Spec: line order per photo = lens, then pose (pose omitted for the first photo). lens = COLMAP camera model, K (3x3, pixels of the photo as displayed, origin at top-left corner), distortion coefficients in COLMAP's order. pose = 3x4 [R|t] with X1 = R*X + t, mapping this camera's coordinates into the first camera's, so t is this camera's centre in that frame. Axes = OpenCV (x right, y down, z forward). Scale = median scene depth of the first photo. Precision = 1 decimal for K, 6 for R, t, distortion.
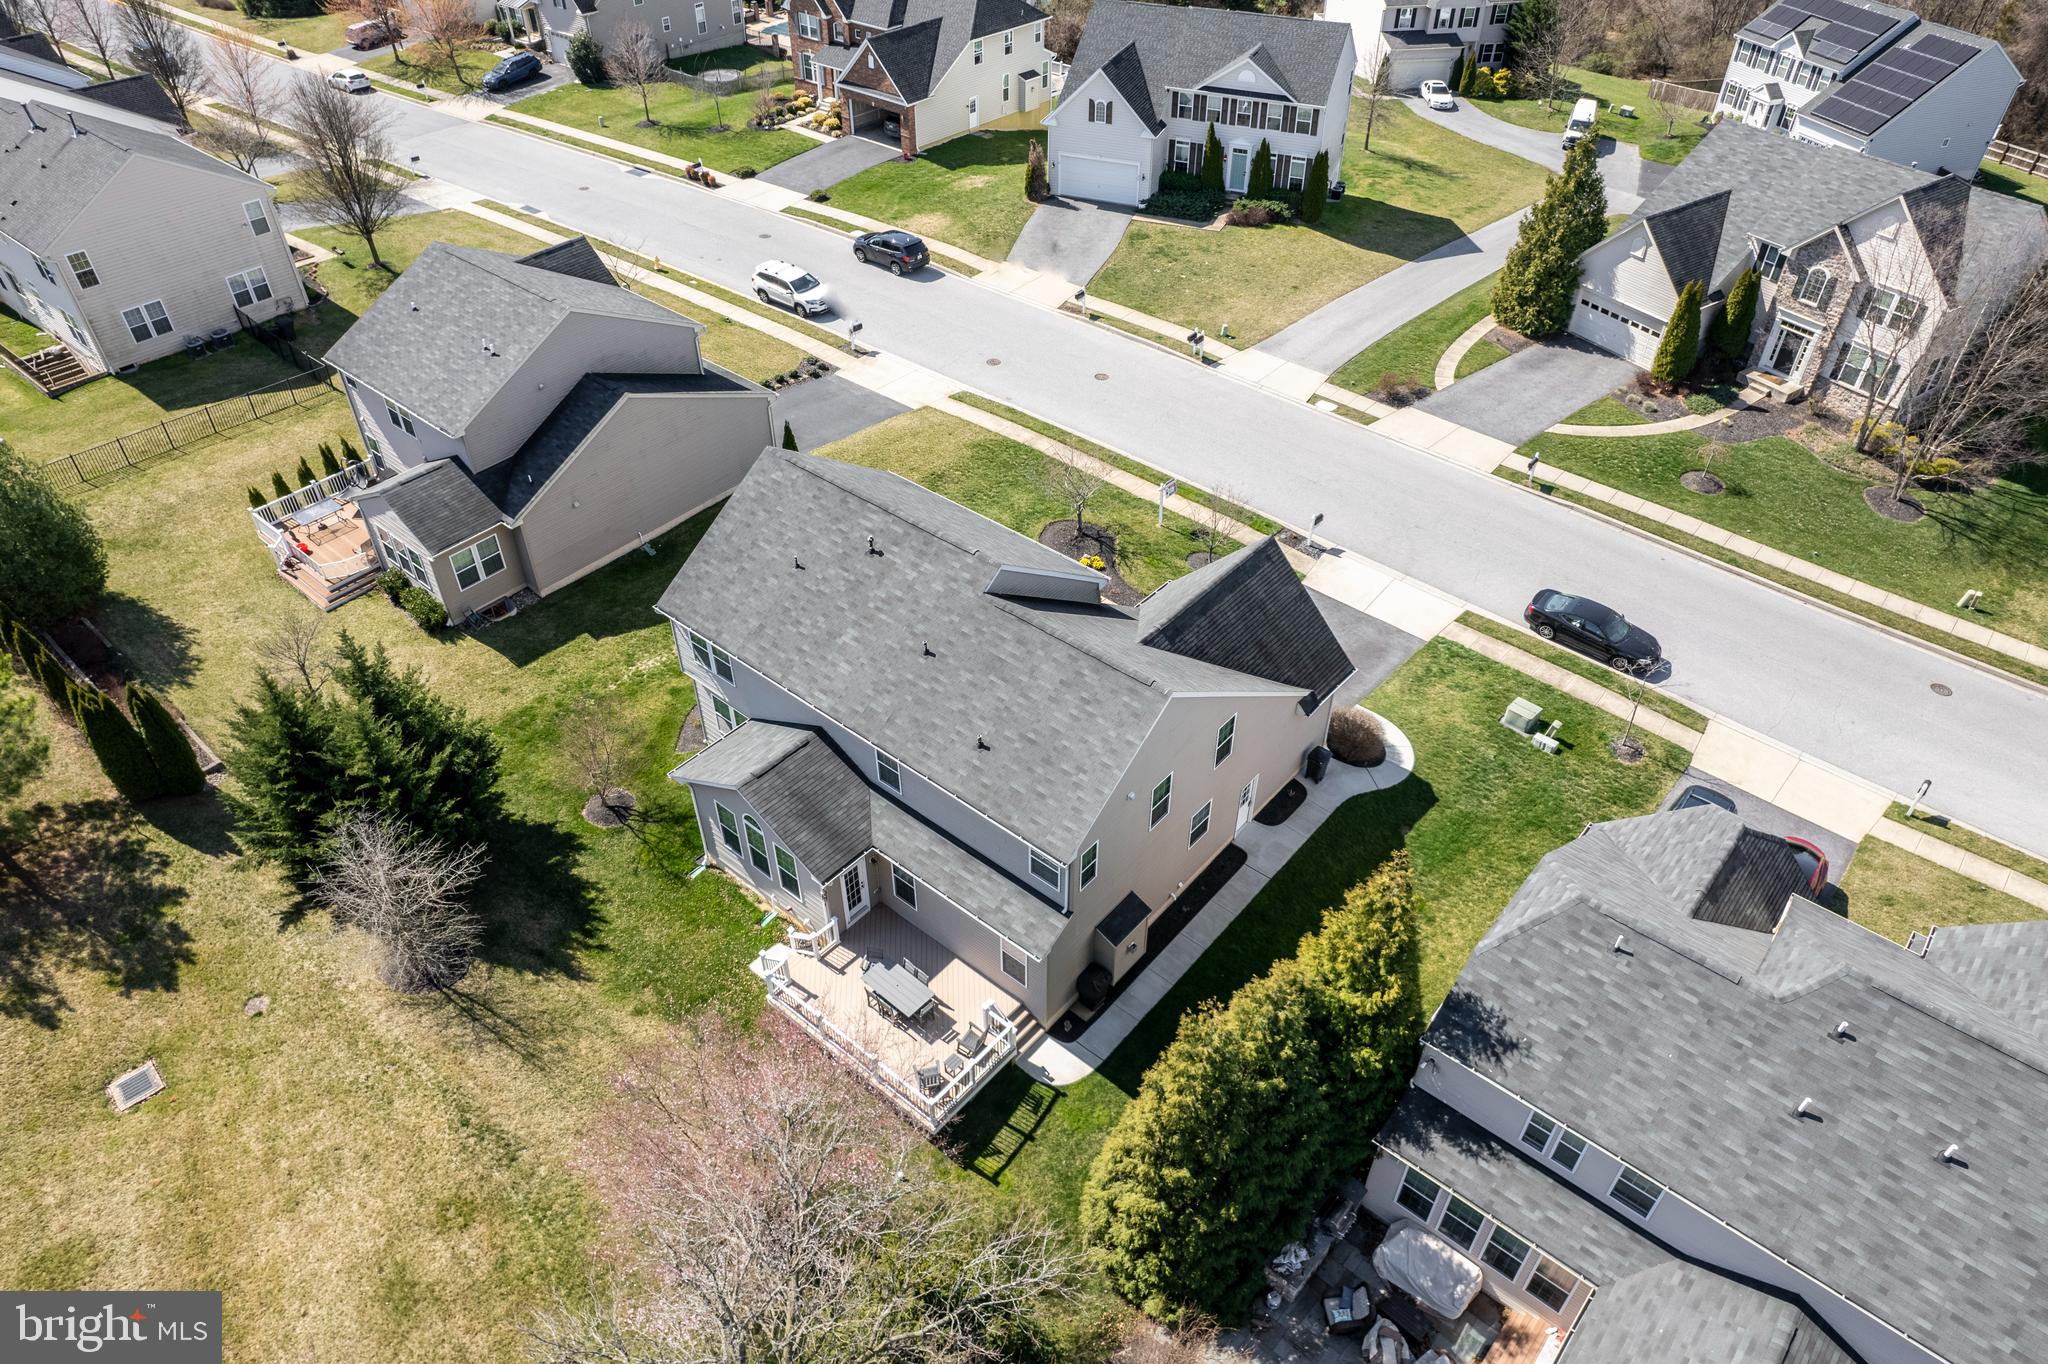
lens RADIAL K [[1325.6, 0, 1020.1], [0, 1325.6, 703.3], [0, 0, 1]] dist [-0.064827, 0.060693]
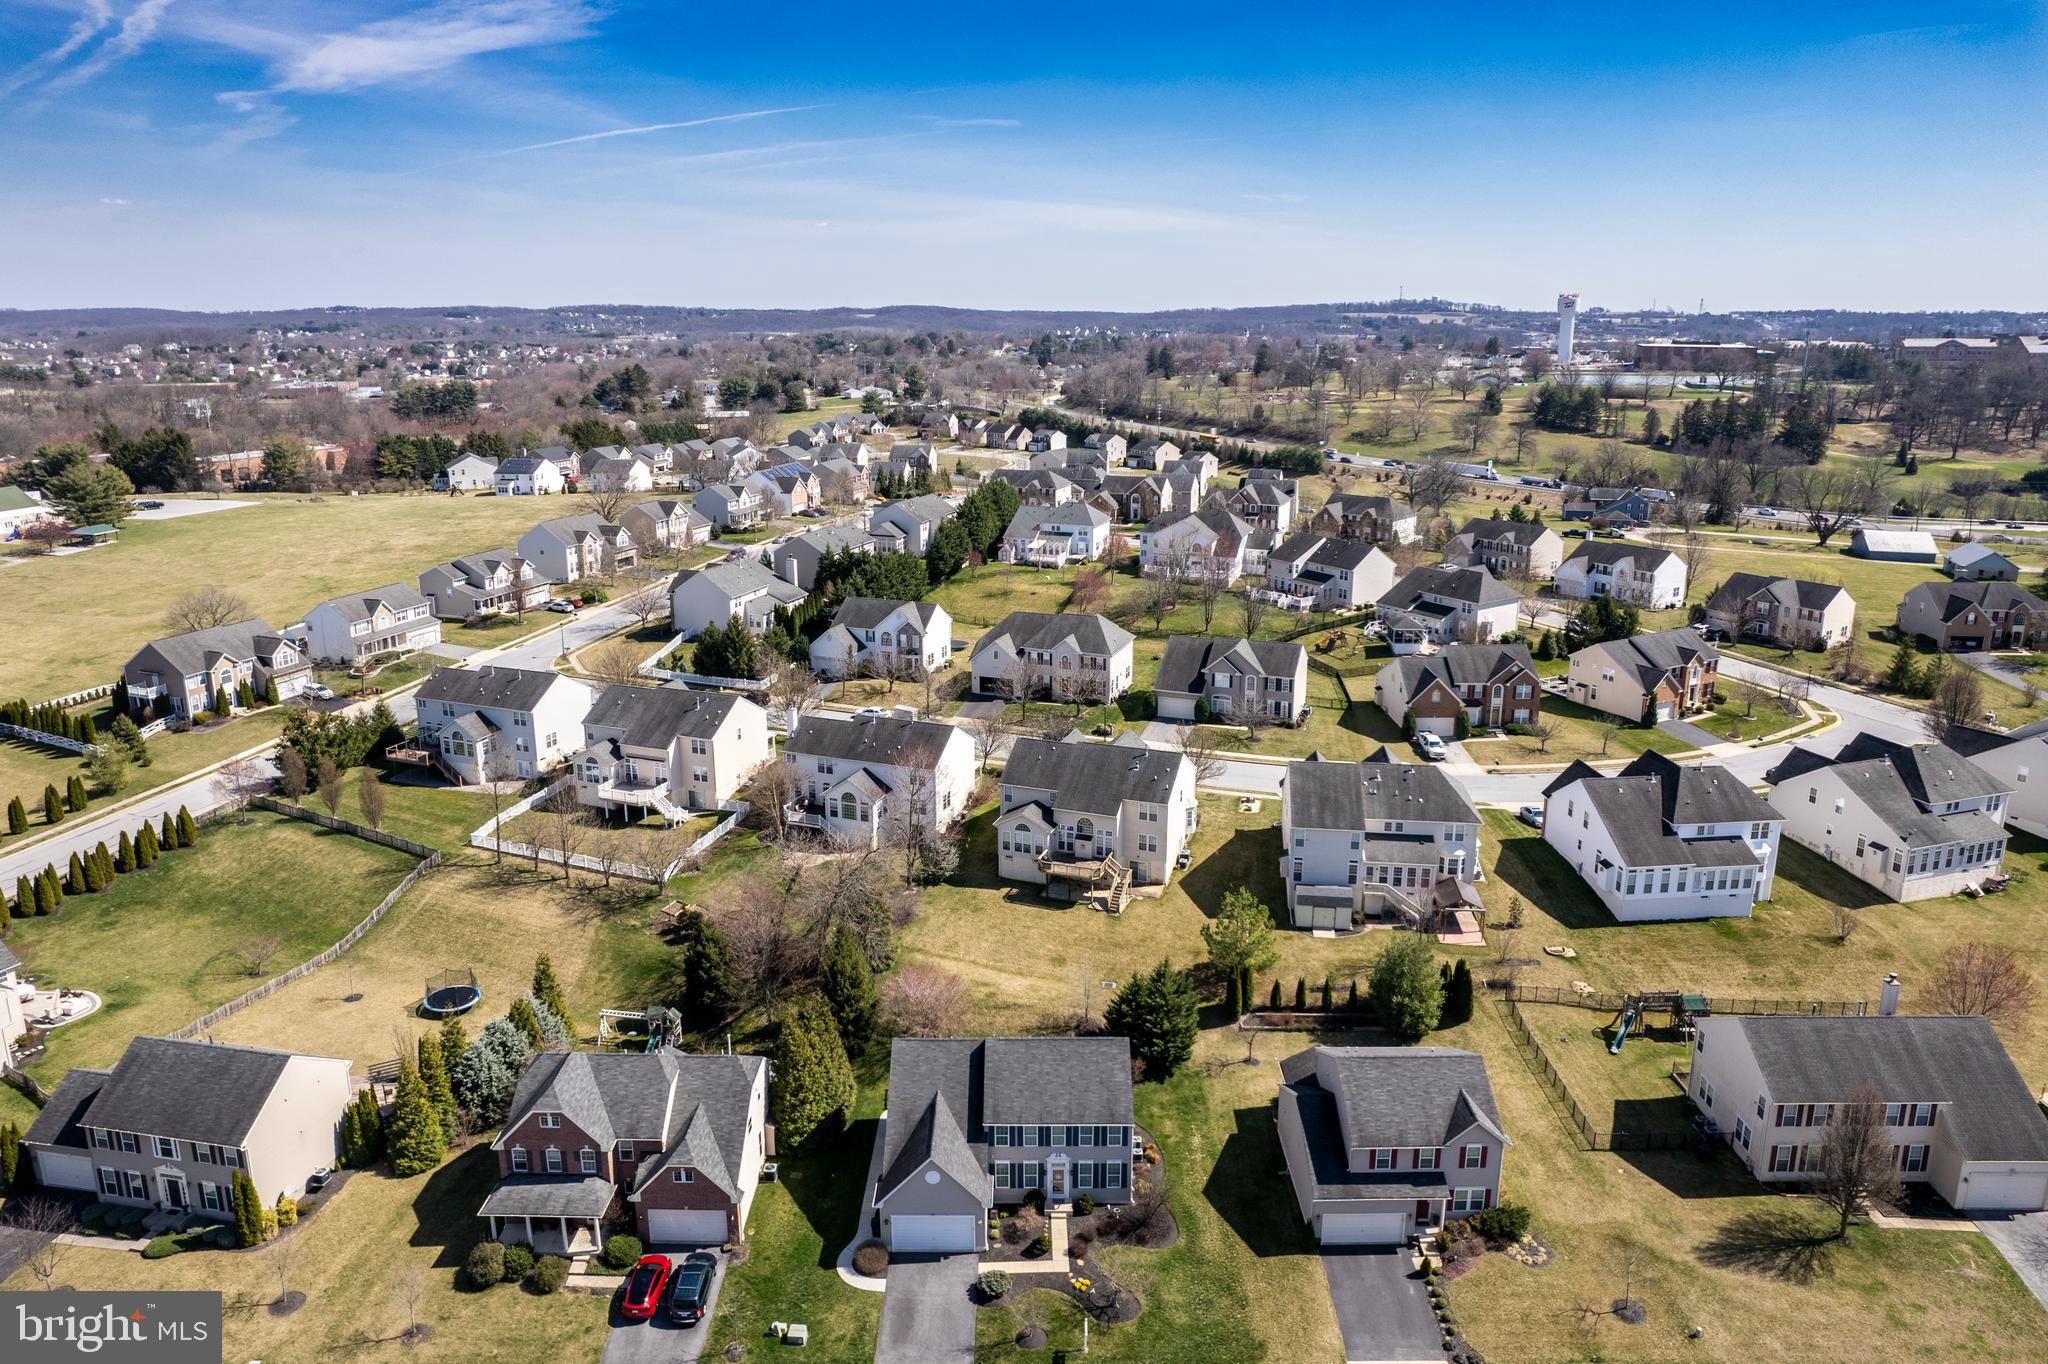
lens RADIAL K [[1328.7, 0, 1018.8], [0, 1328.7, 691.7], [0, 0, 1]] dist [-0.069614, 0.057746]
pose [[-0.763360, 0.185194, -0.618857, 0.983384], [-0.426892, 0.574387, 0.698457, -1.630972], [0.484813, 0.797360, -0.359406, 1.027290]]
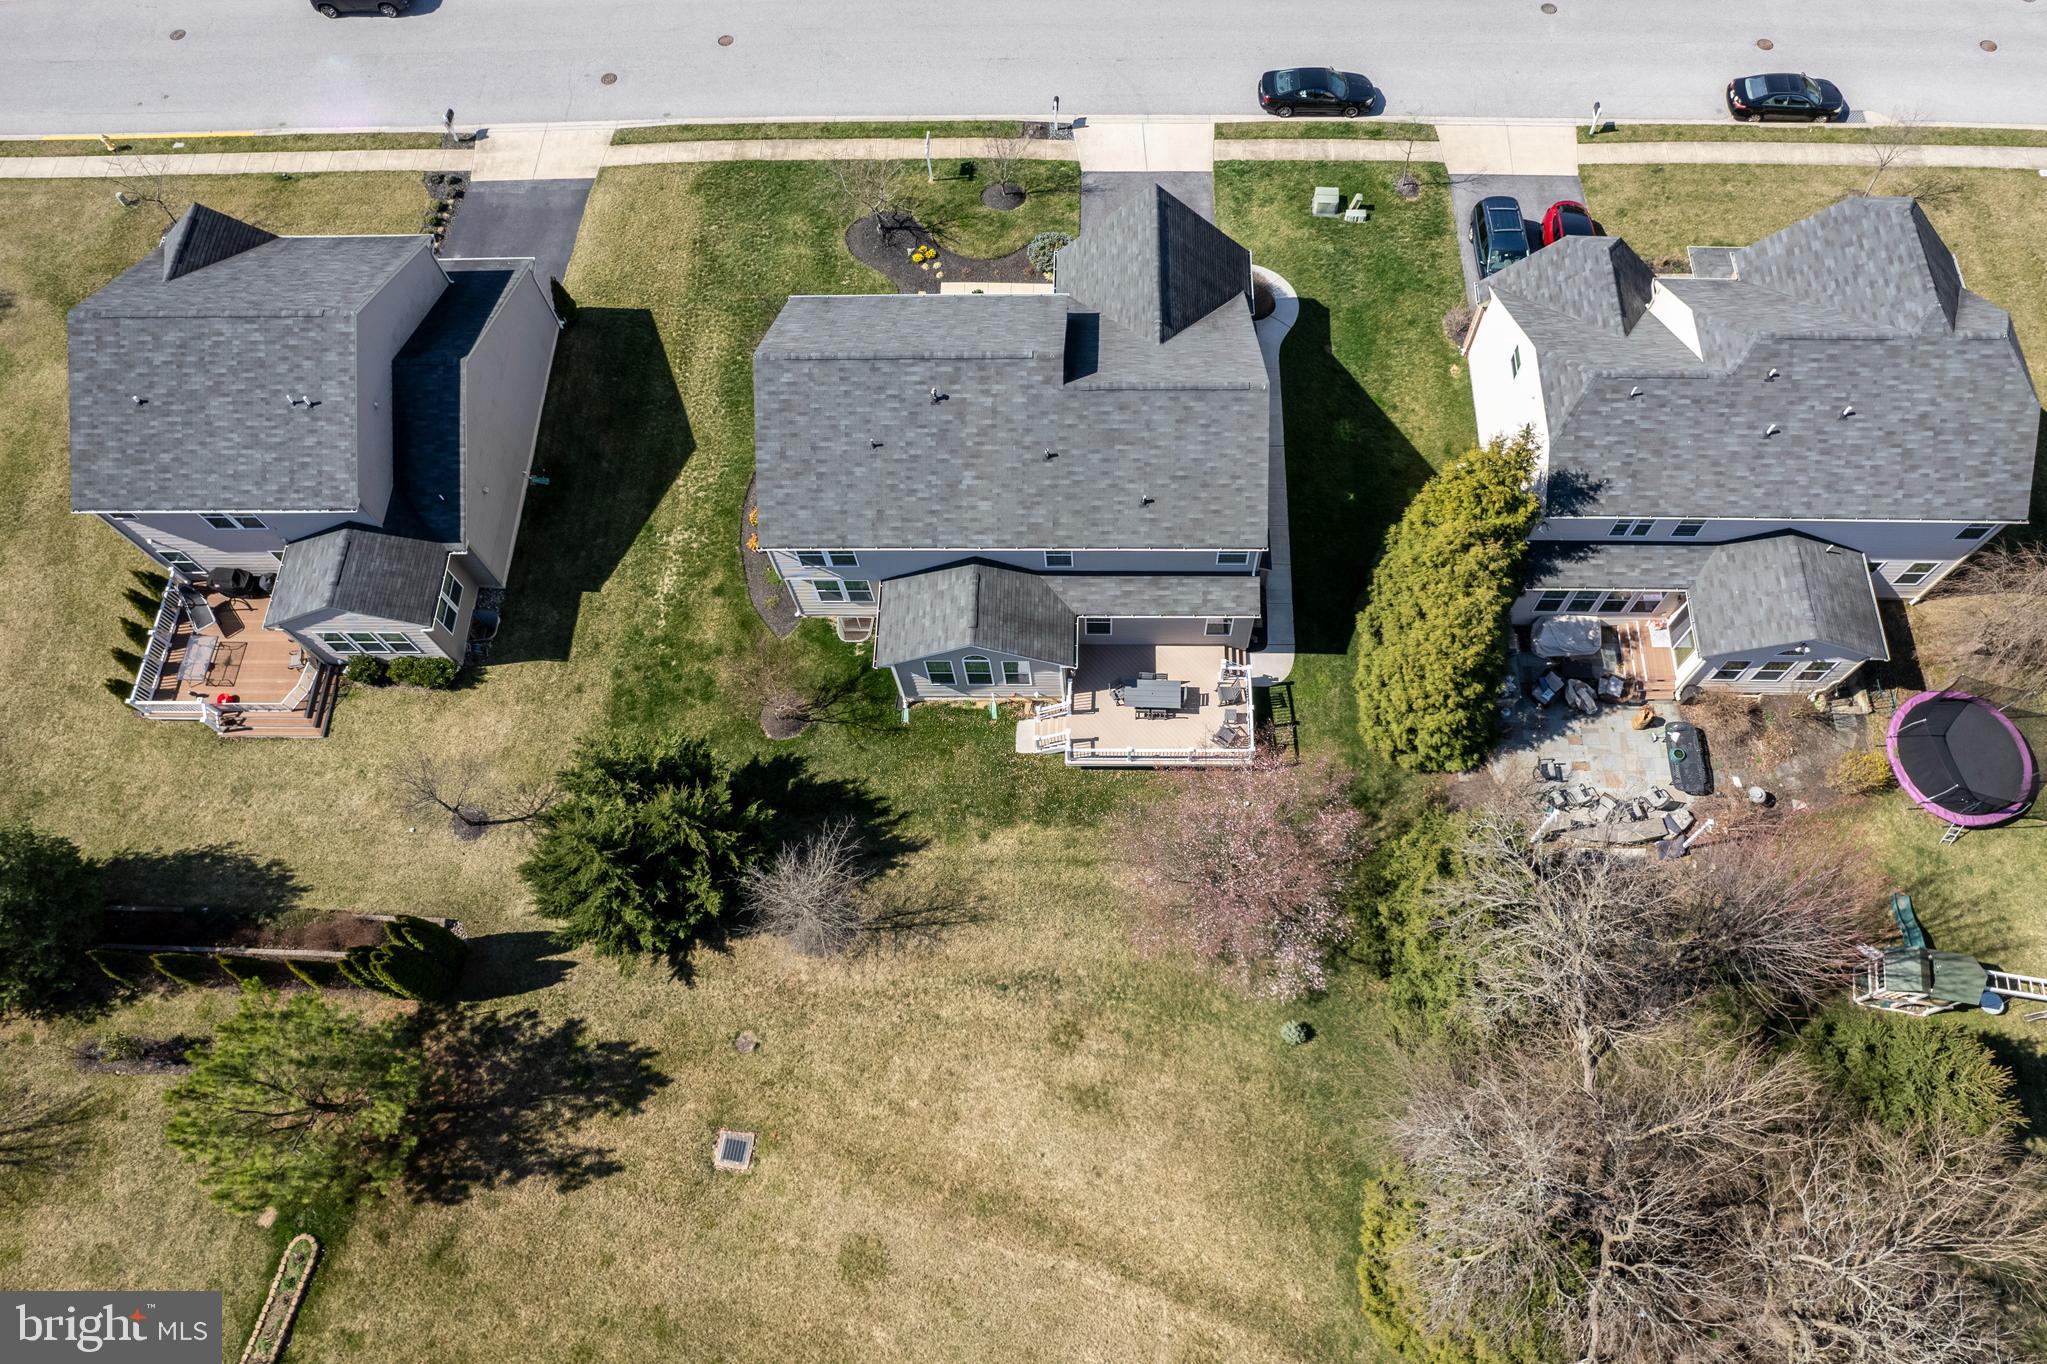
lens RADIAL K [[1349.8, 0, 1048.8], [0, 1349.8, 693.4], [0, 0, 1]] dist [-0.070706, 0.055019]
pose [[0.772550, -0.591660, 0.230443, -0.337055], [0.445388, 0.763623, 0.467451, -0.310444], [-0.452543, -0.258493, 0.853455, -0.032393]]
